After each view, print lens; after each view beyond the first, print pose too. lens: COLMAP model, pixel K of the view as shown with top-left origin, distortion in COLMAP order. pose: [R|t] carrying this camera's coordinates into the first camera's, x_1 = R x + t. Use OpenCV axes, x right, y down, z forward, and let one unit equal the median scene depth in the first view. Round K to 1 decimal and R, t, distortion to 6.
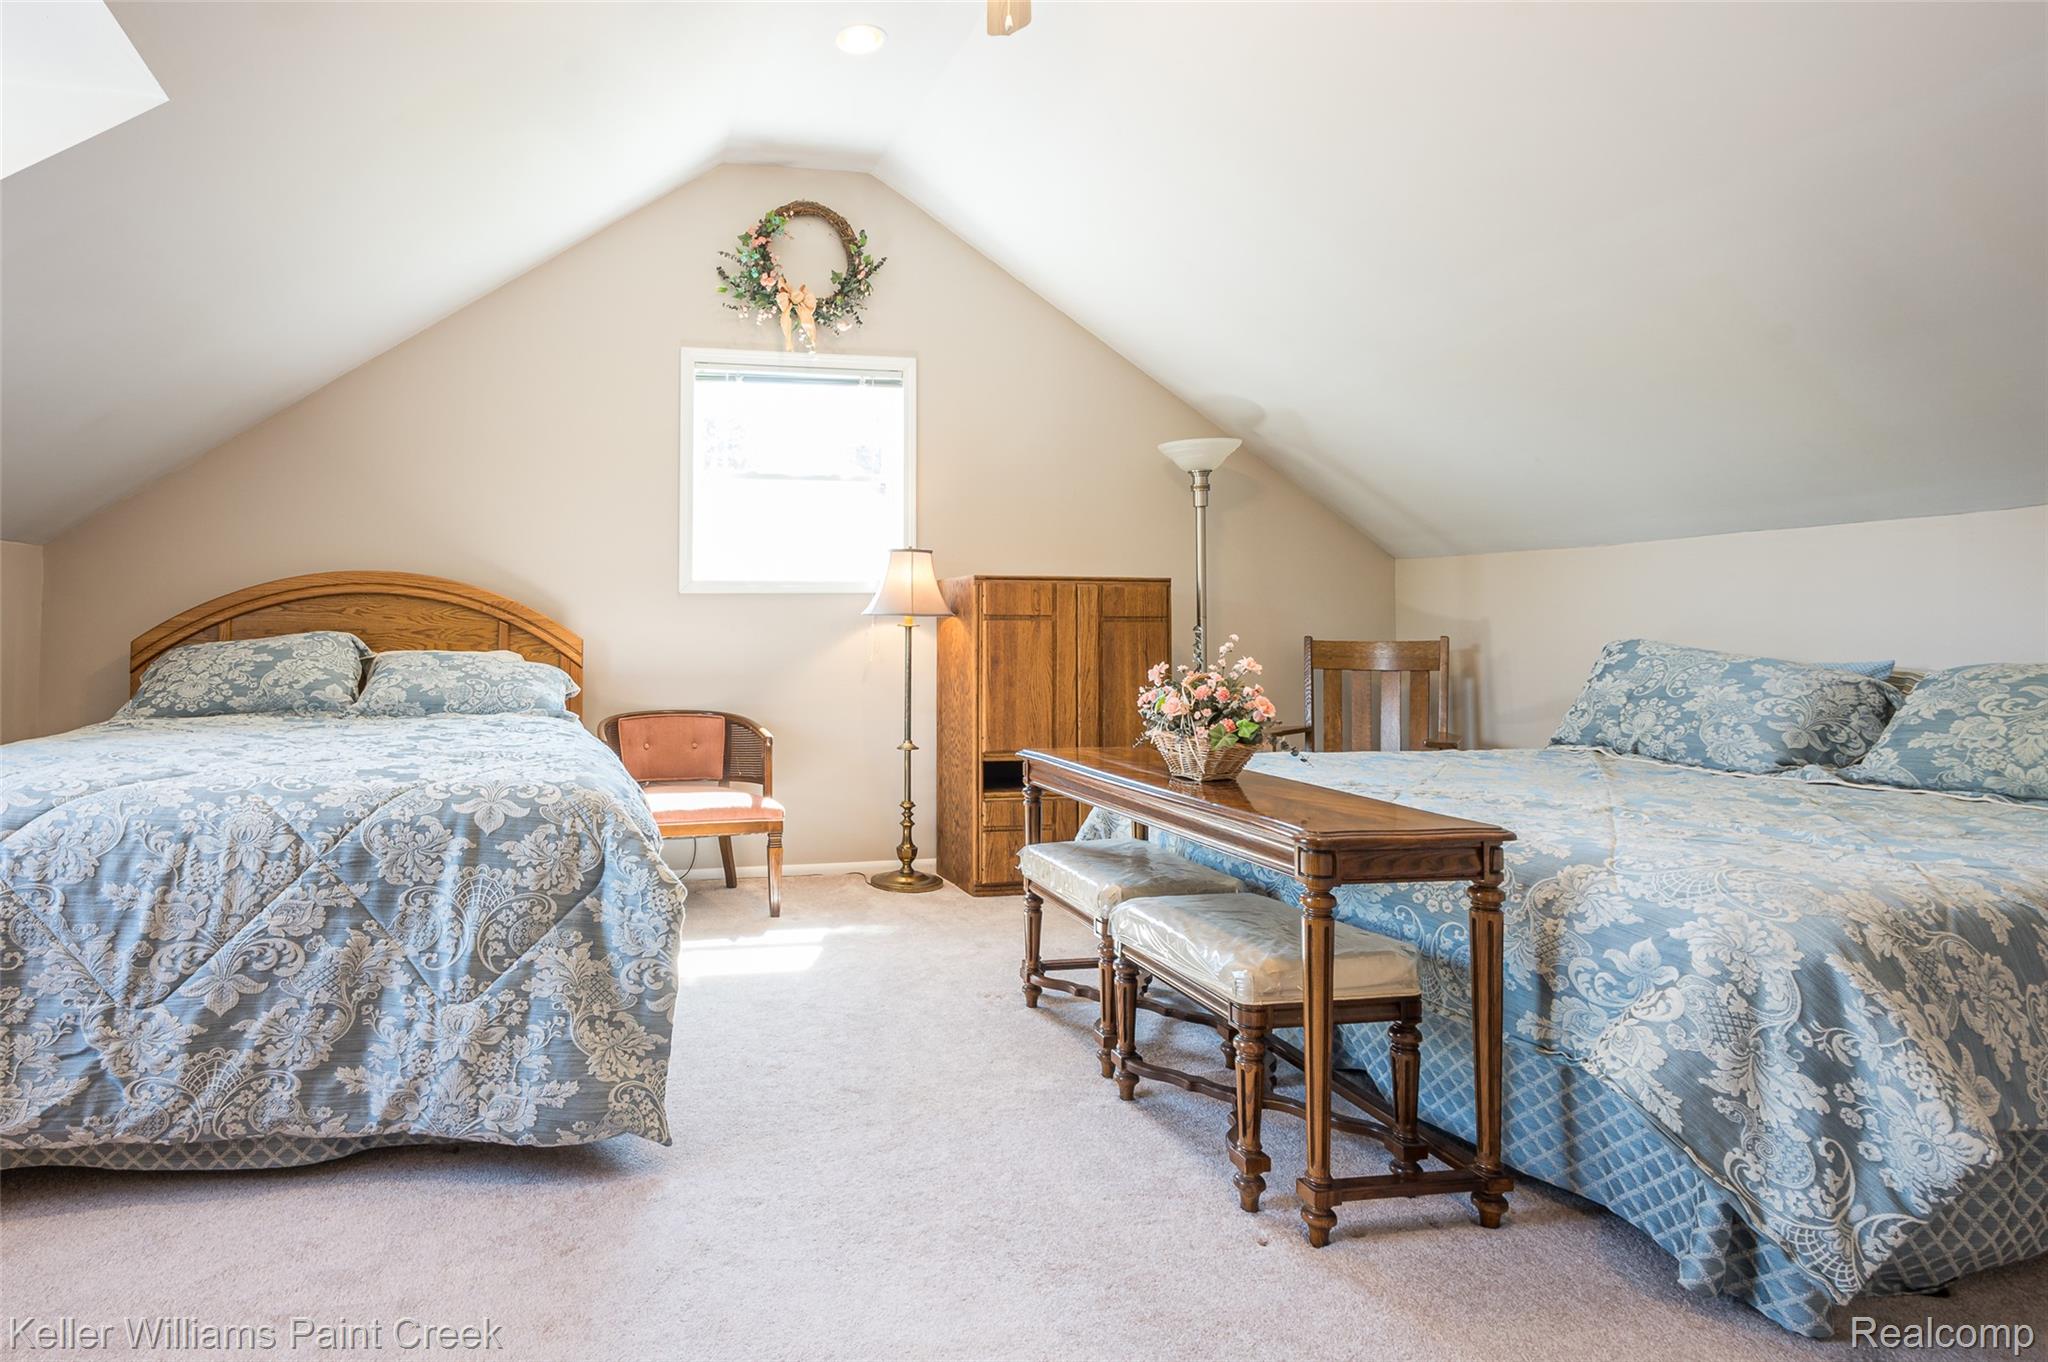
lens RADIAL K [[1564.7, 0, 1021.7], [0, 1564.7, 547.9], [0, 0, 1]] dist [-0.001557, 0.004629]
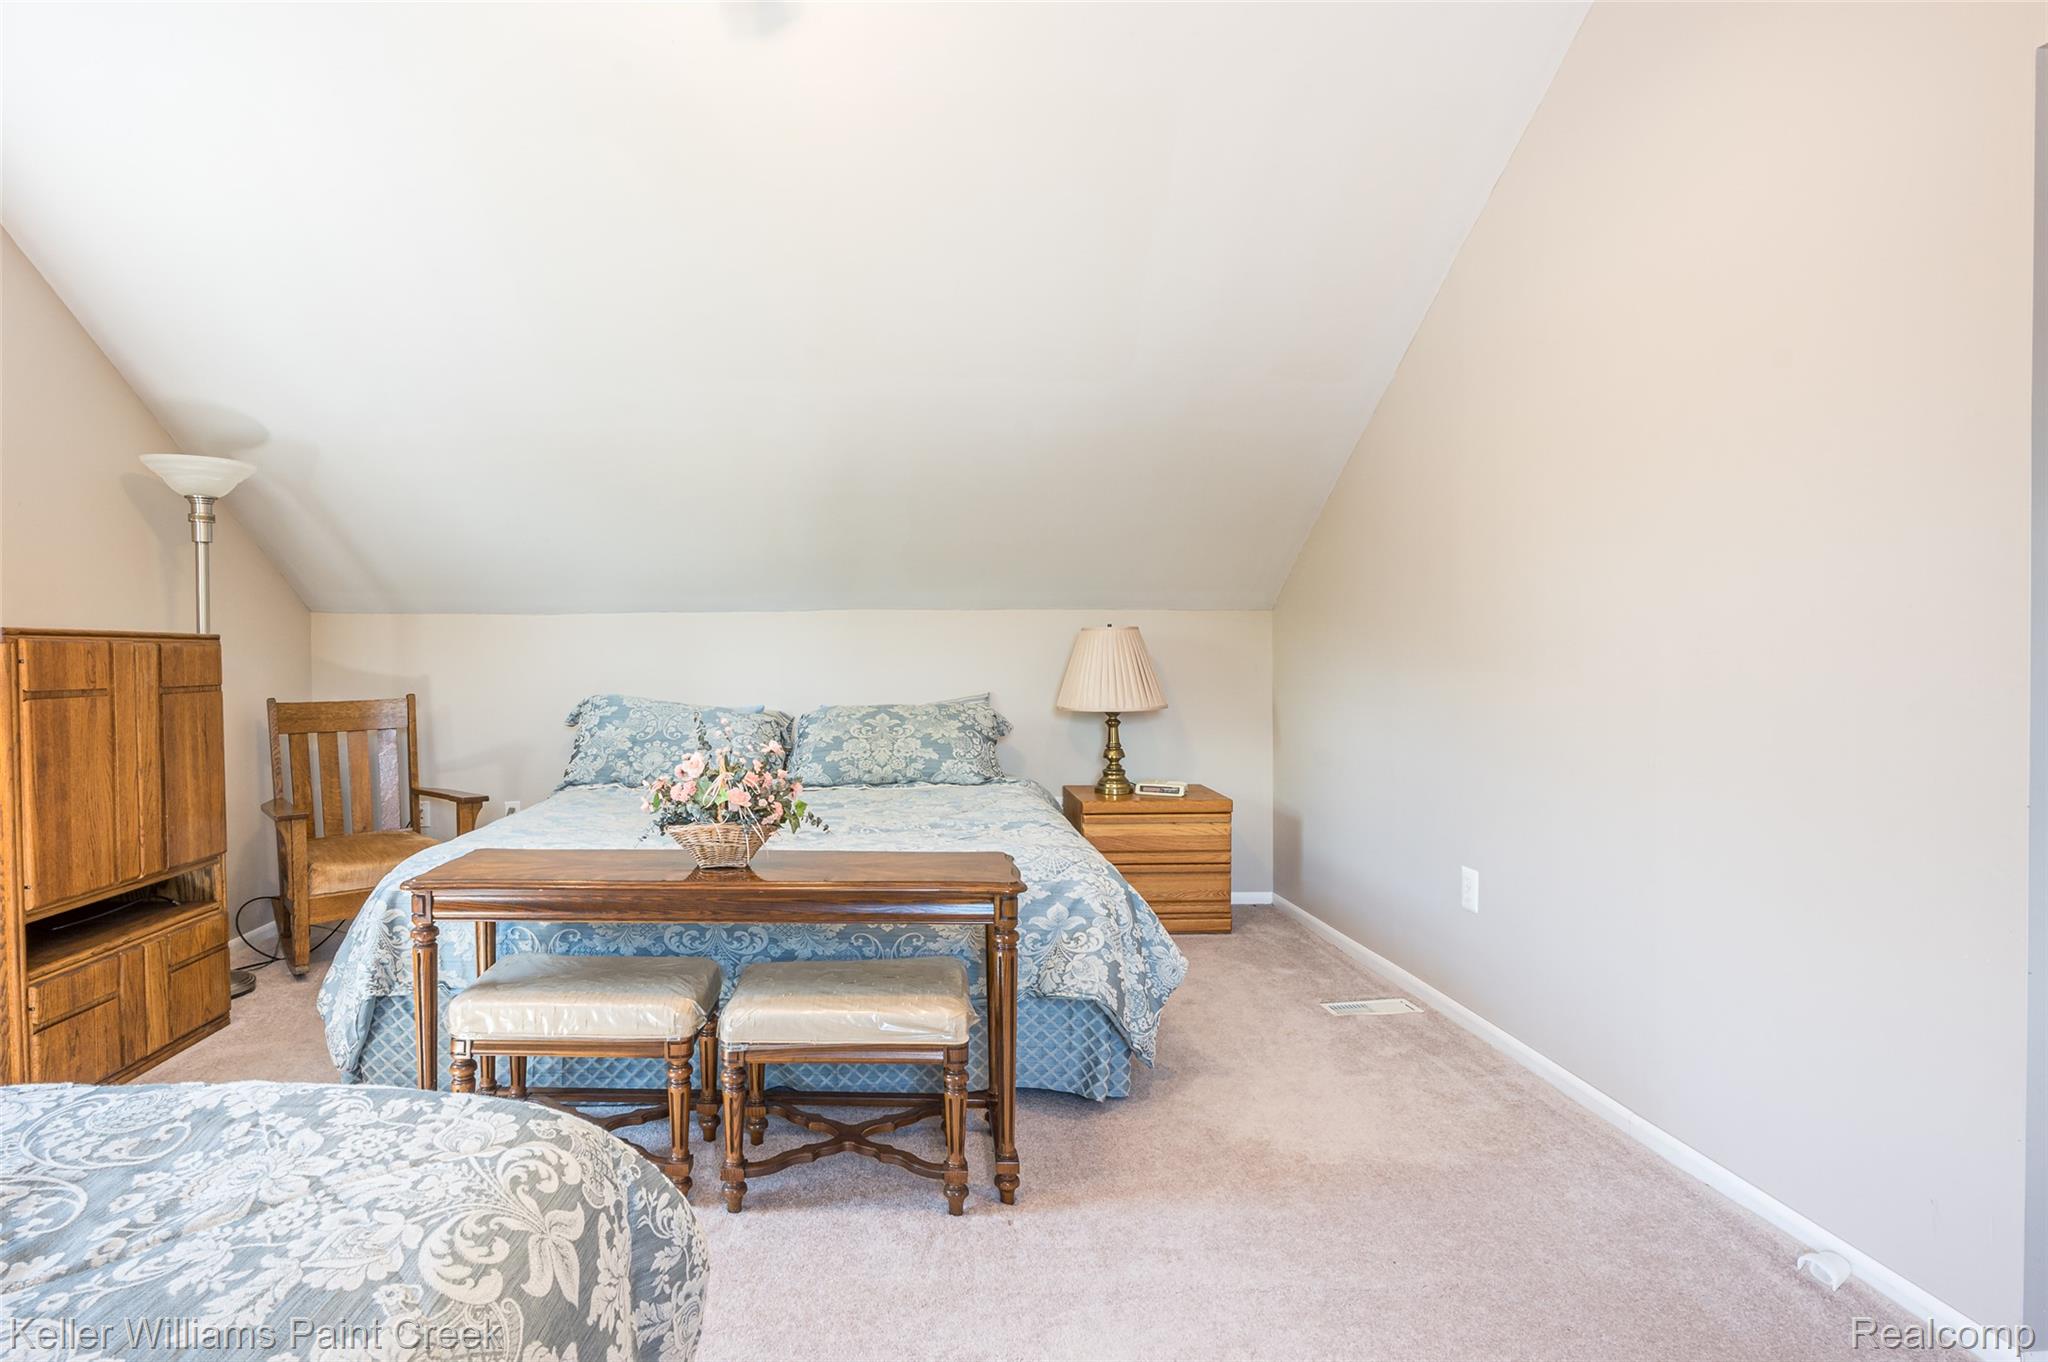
lens RADIAL K [[1065.4, 0, 1020.5], [0, 1065.4, 671.3], [0, 0, 1]] dist [0.001352, 0.000640]
pose [[0.120325, -0.015986, 0.992606, -0.411275], [-0.071436, 0.997139, 0.024718, -0.004589], [-0.990161, -0.073882, 0.118839, 0.572287]]
